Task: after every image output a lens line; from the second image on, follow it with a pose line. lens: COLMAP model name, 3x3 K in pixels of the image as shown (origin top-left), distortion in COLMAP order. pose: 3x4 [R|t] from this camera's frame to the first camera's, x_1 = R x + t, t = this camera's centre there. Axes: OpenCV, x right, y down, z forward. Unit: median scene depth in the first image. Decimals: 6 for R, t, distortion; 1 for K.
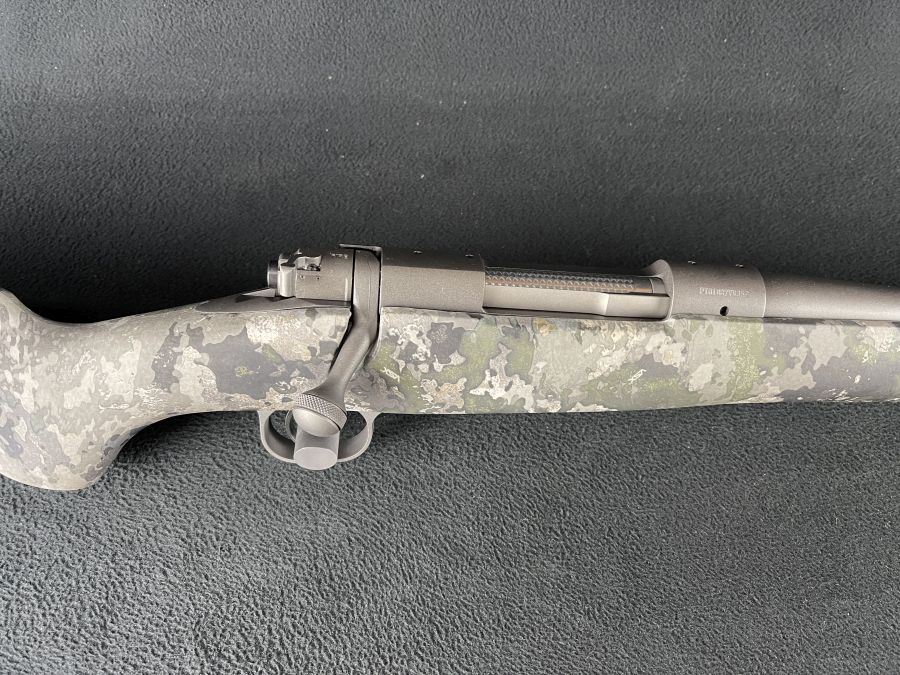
lens RADIAL K [[671.5, 0, 450.0], [0, 671.5, 337.5], [0, 0, 1]] dist [0.038030, -0.058938]
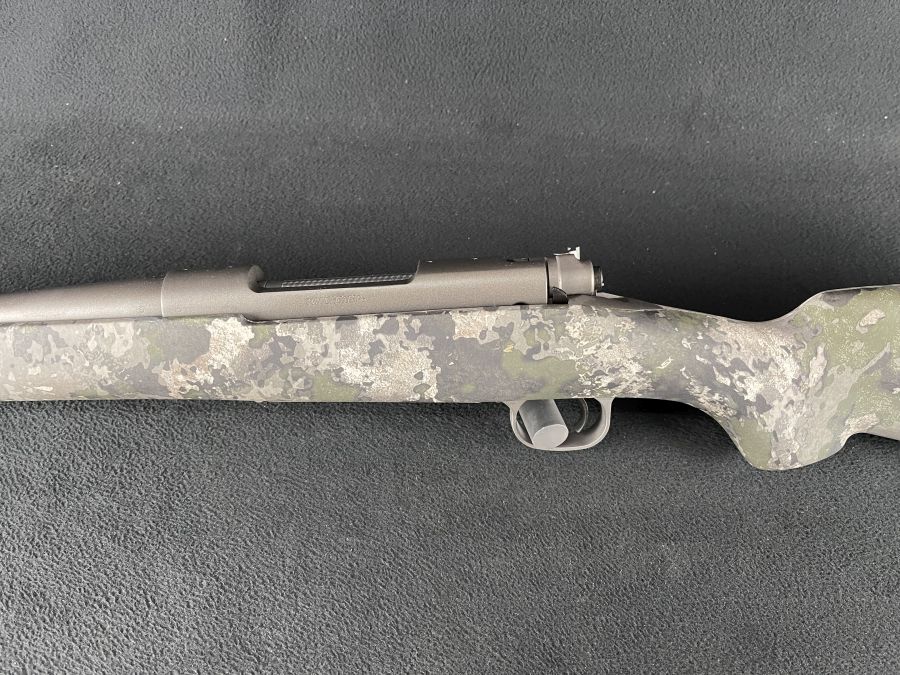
lens RADIAL K [[671.5, 0, 450.0], [0, 671.5, 337.5], [0, 0, 1]] dist [0.038030, -0.058938]
pose [[0.999002, 0.030892, -0.032260, 0.649396], [-0.034618, 0.991901, -0.122202, 0.163901], [0.028224, 0.123197, 0.991981, -0.109854]]
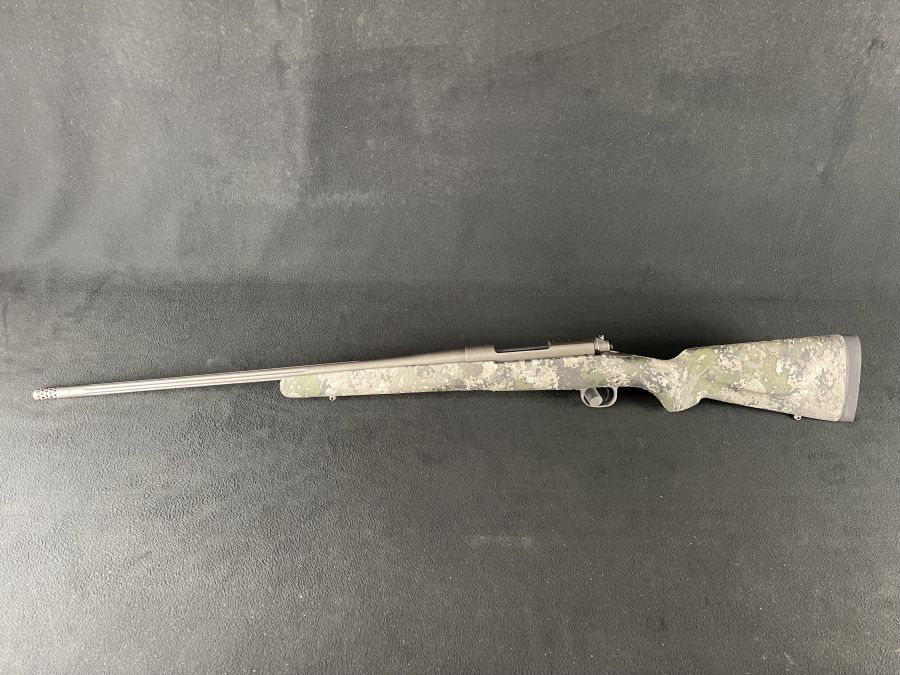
lens RADIAL K [[671.5, 0, 450.0], [0, 671.5, 337.5], [0, 0, 1]] dist [0.038030, -0.058938]
pose [[0.999561, 0.007166, -0.028758, 0.185182], [-0.013277, 0.975790, -0.218307, 0.591338], [0.026497, 0.218593, 0.975456, -2.157869]]
